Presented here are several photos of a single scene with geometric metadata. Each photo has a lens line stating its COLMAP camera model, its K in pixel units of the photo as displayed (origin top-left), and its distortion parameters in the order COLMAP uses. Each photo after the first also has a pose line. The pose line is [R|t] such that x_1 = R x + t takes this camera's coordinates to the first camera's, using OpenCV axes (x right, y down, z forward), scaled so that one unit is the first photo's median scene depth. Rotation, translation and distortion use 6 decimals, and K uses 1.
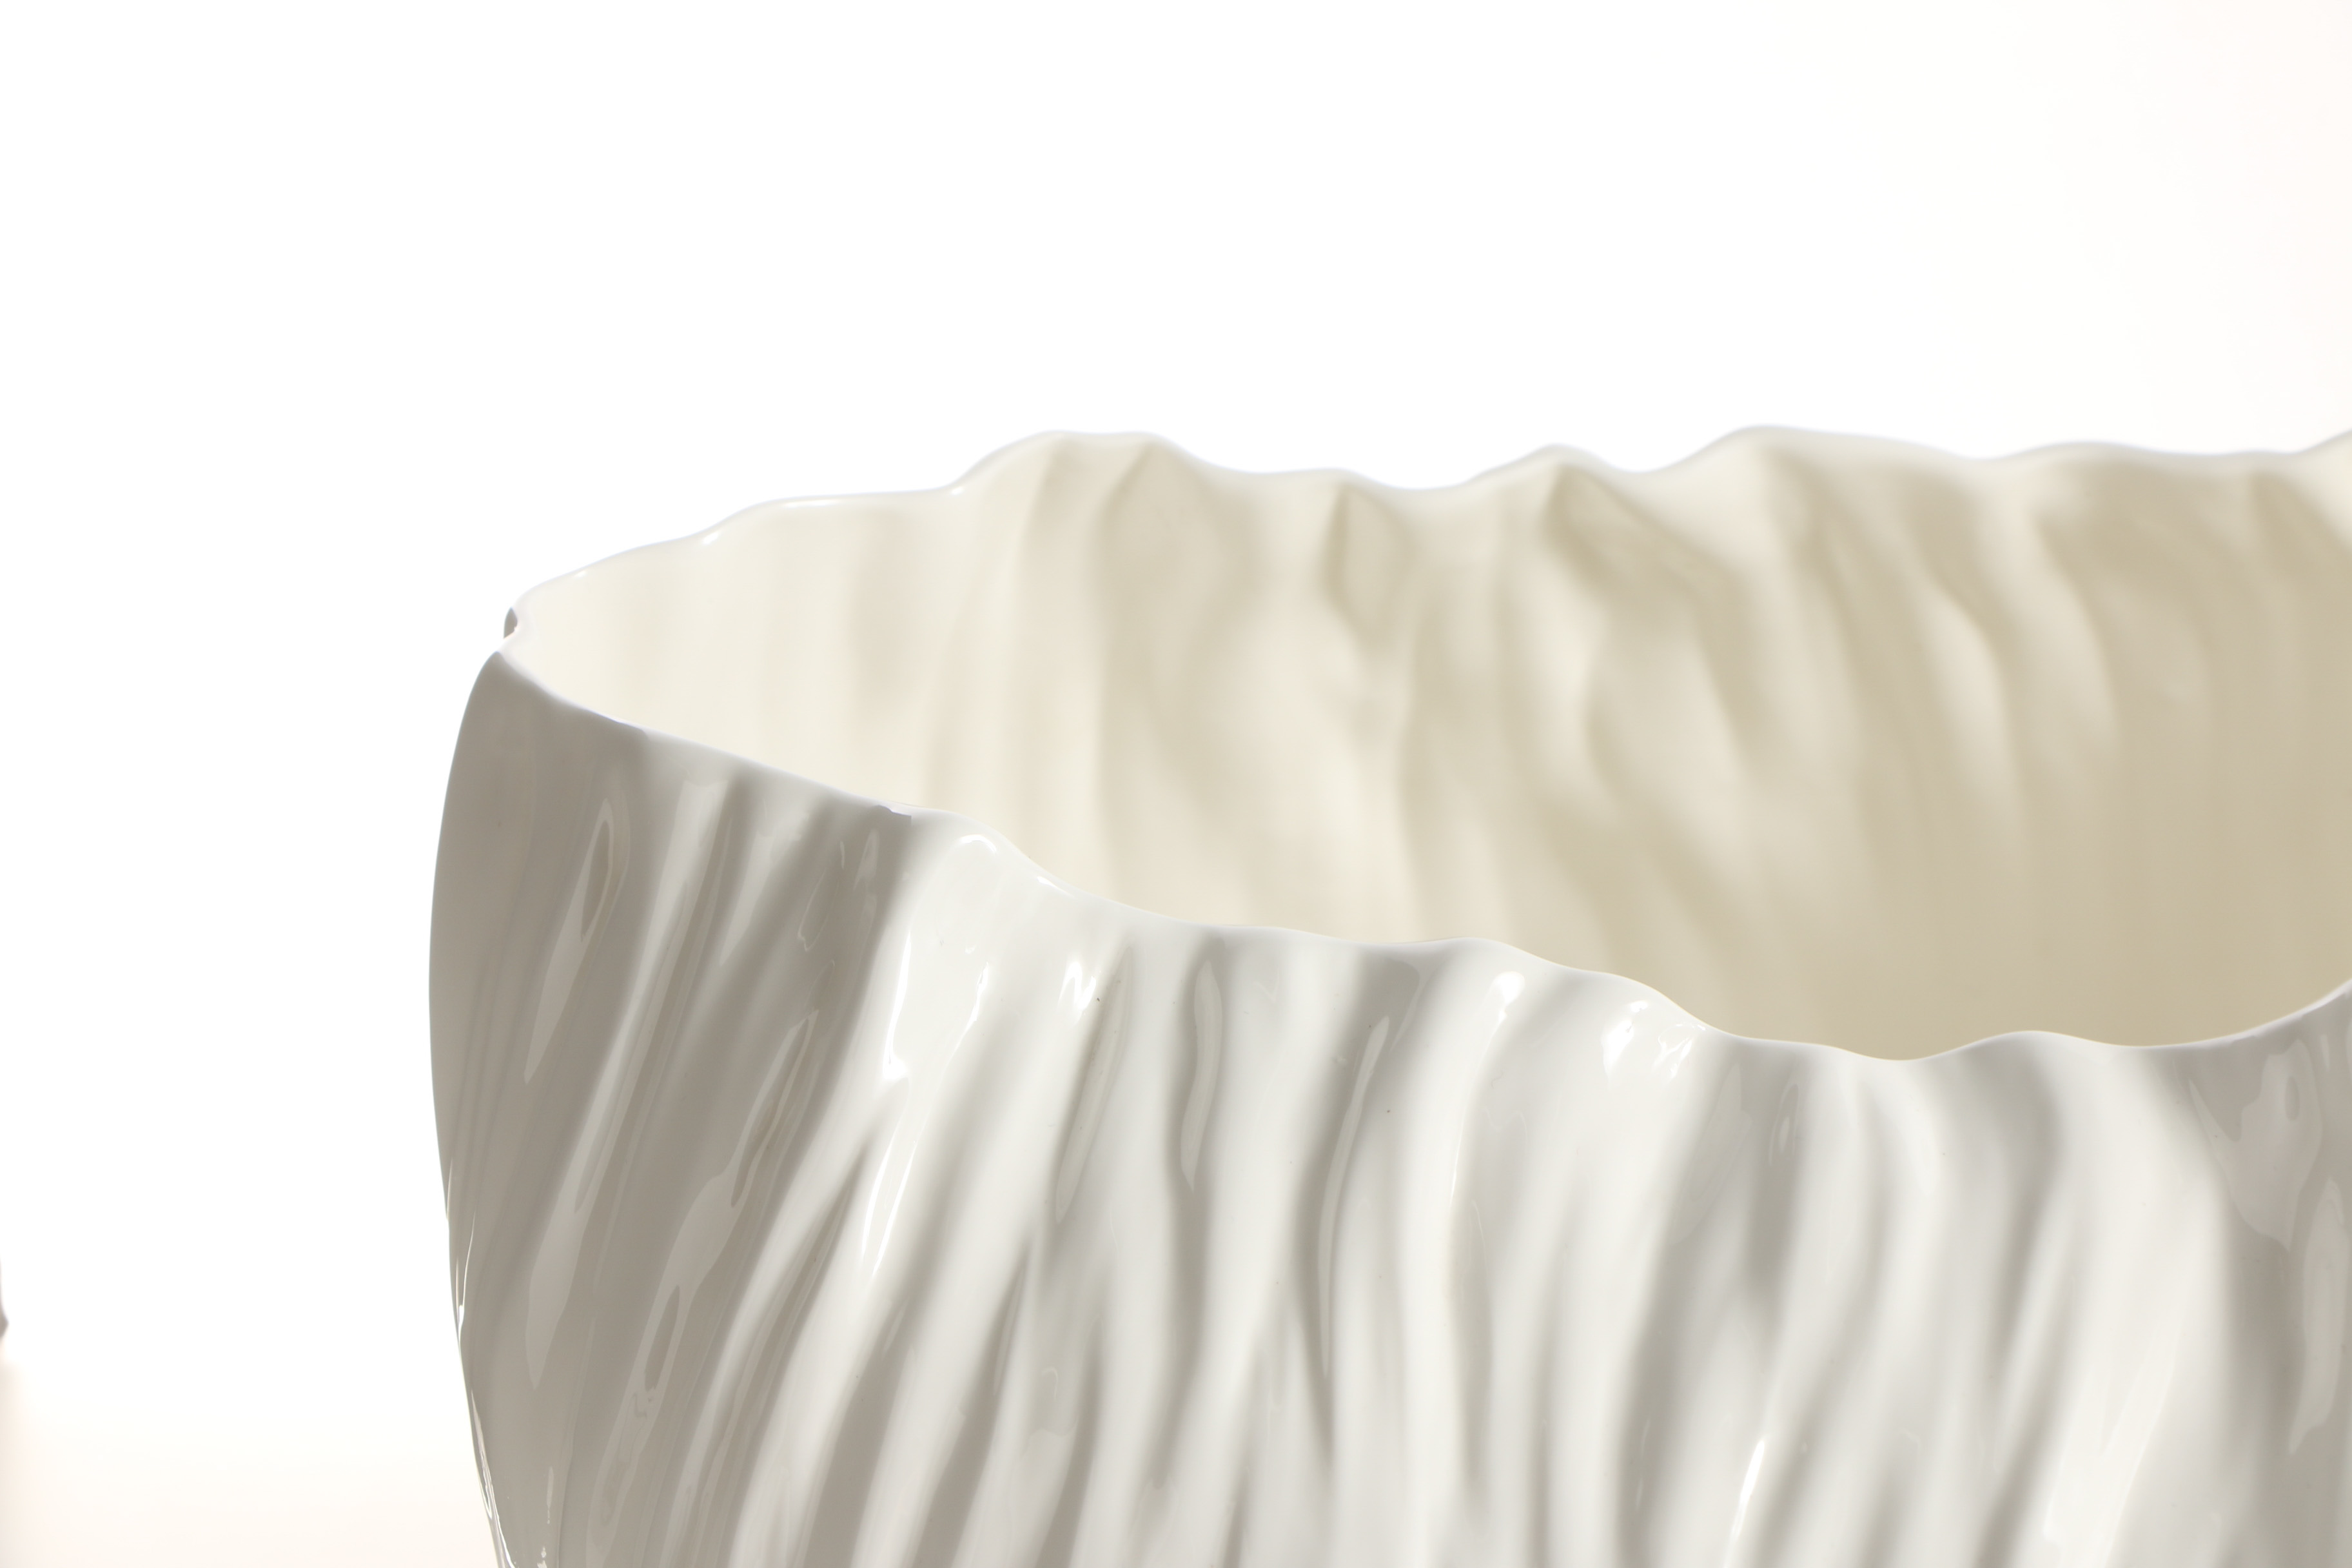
lens RADIAL K [[7308.6, 0, 1176.0], [0, 7308.6, 783.9], [0, 0, 1]] dist [0.488220, 0.000000]
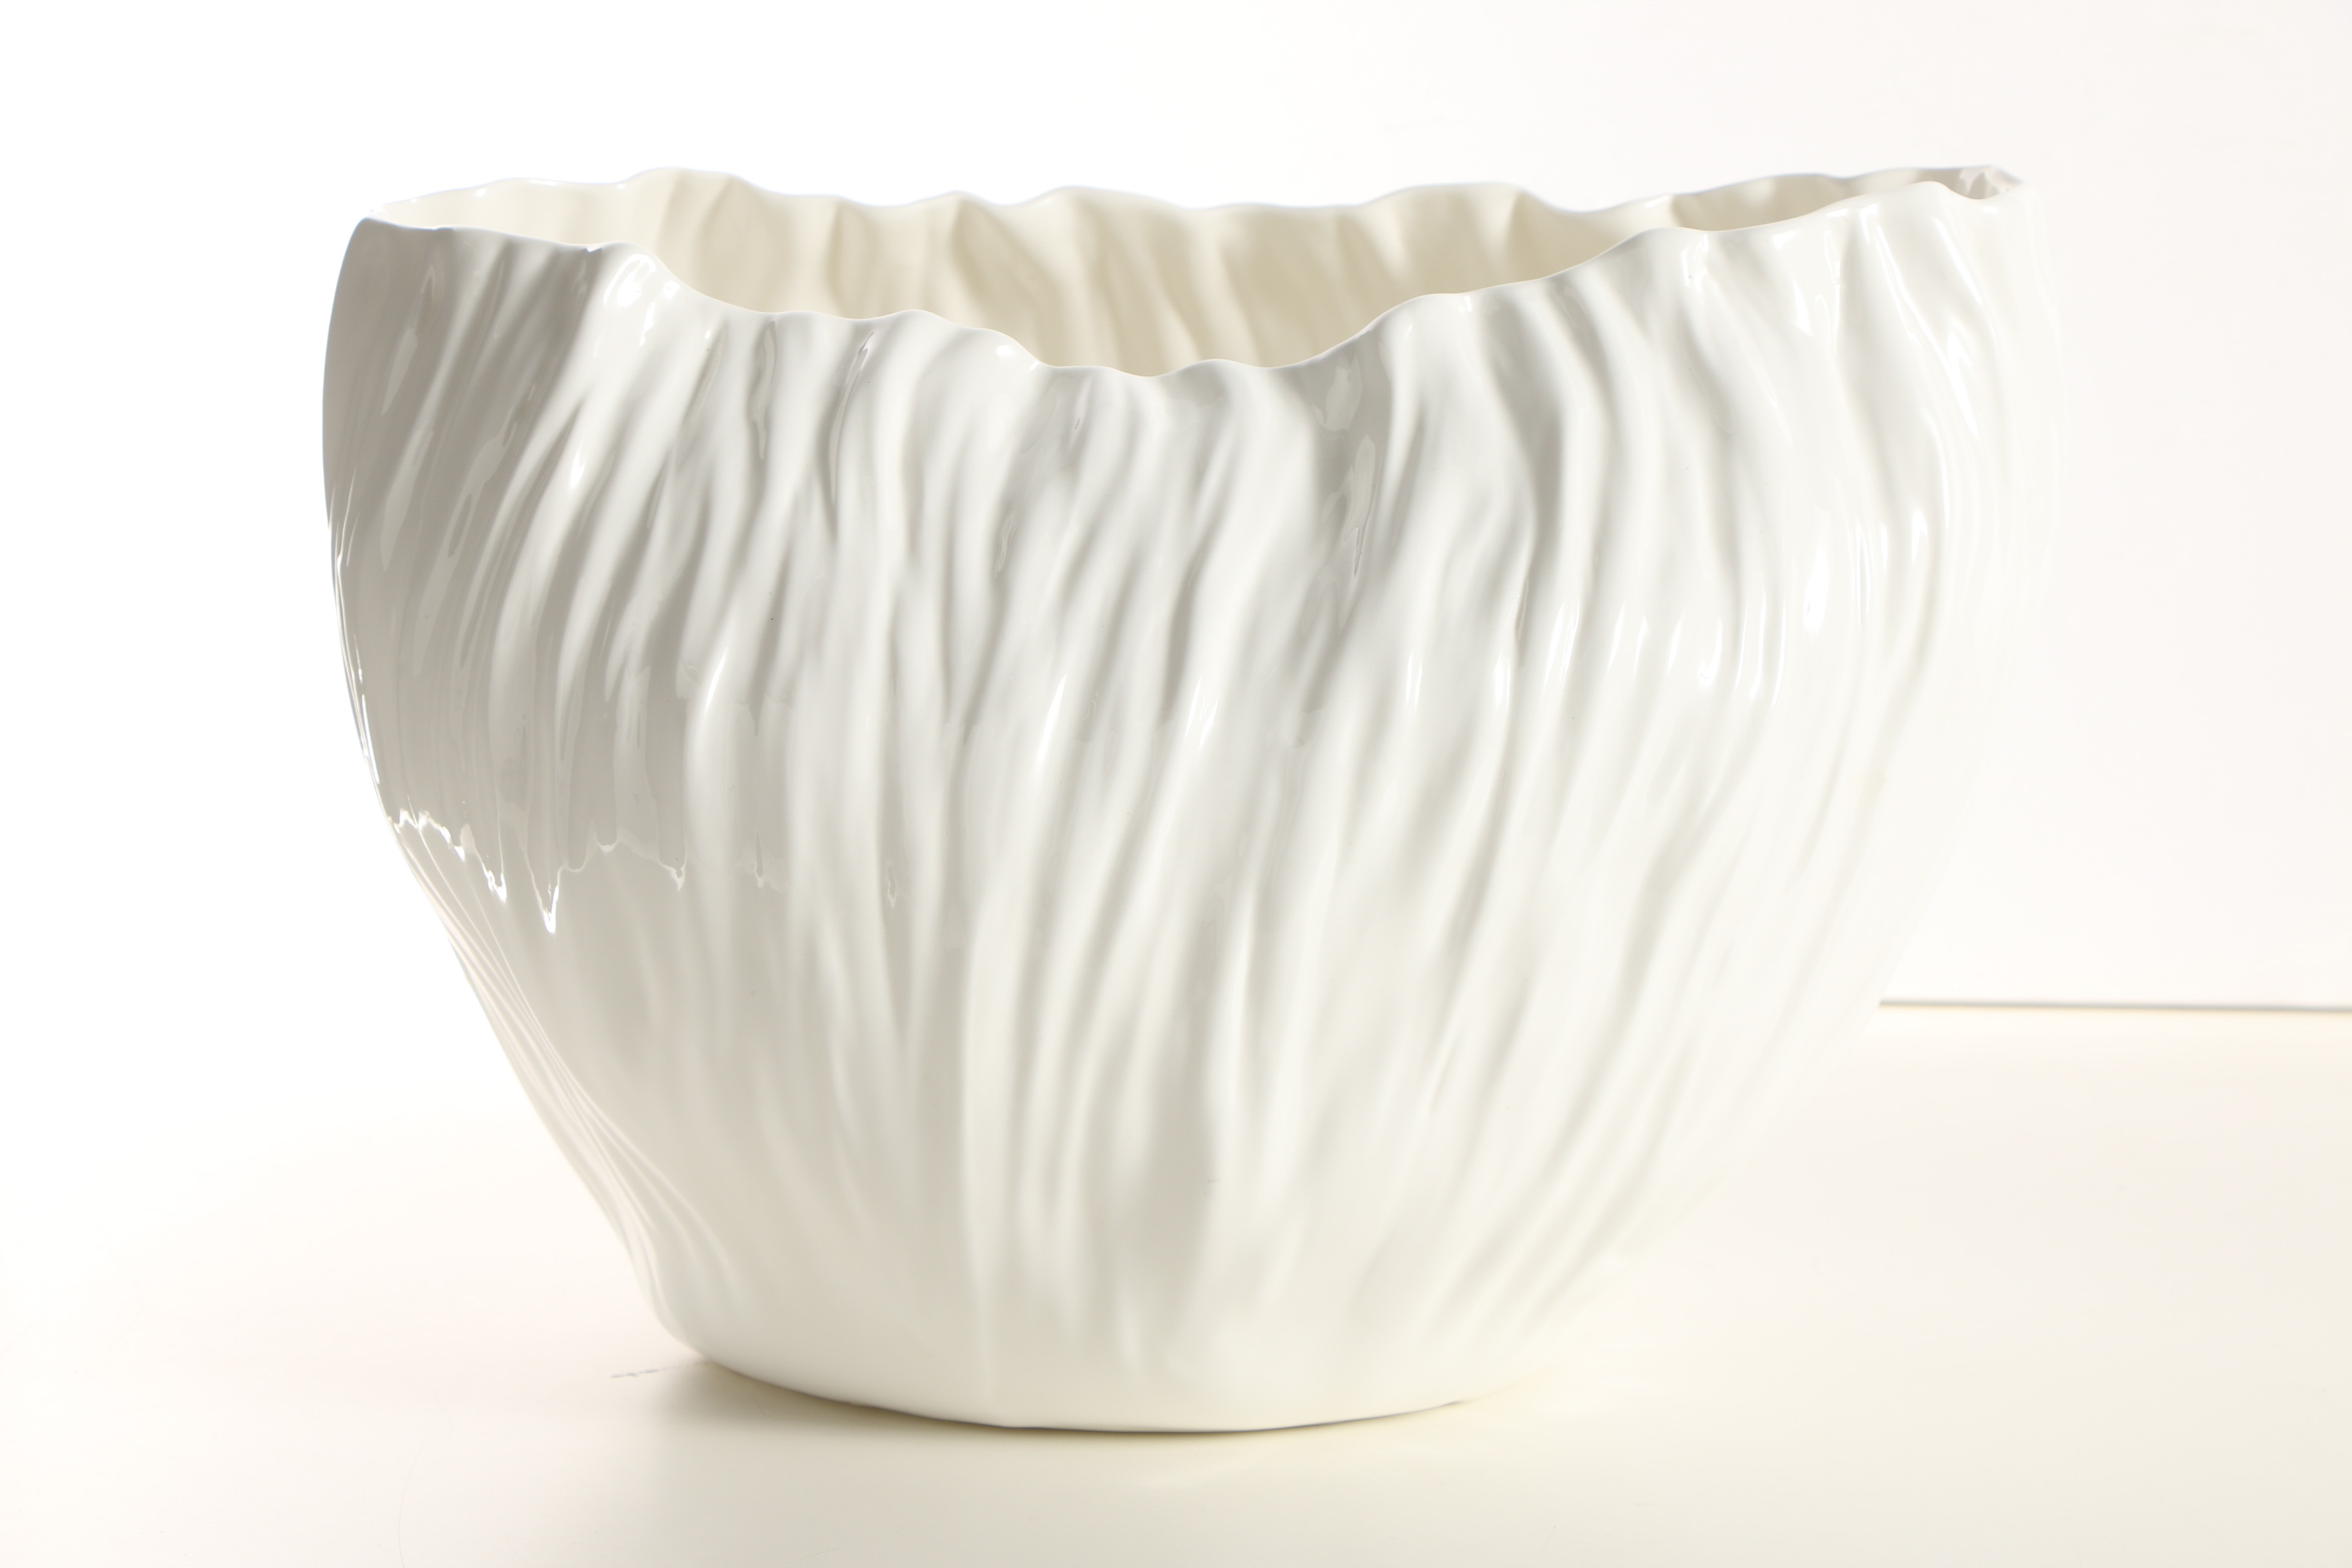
lens RADIAL K [[5371.8, 0, 1176.7], [0, 5371.8, 784.3], [0, 0, 1]] dist [0.309325, 0.000000]
pose [[0.994922, 0.023393, 0.097896, -0.023706], [-0.003624, 0.980313, -0.197419, 0.403986], [-0.100587, 0.196061, 0.975419, -0.302947]]
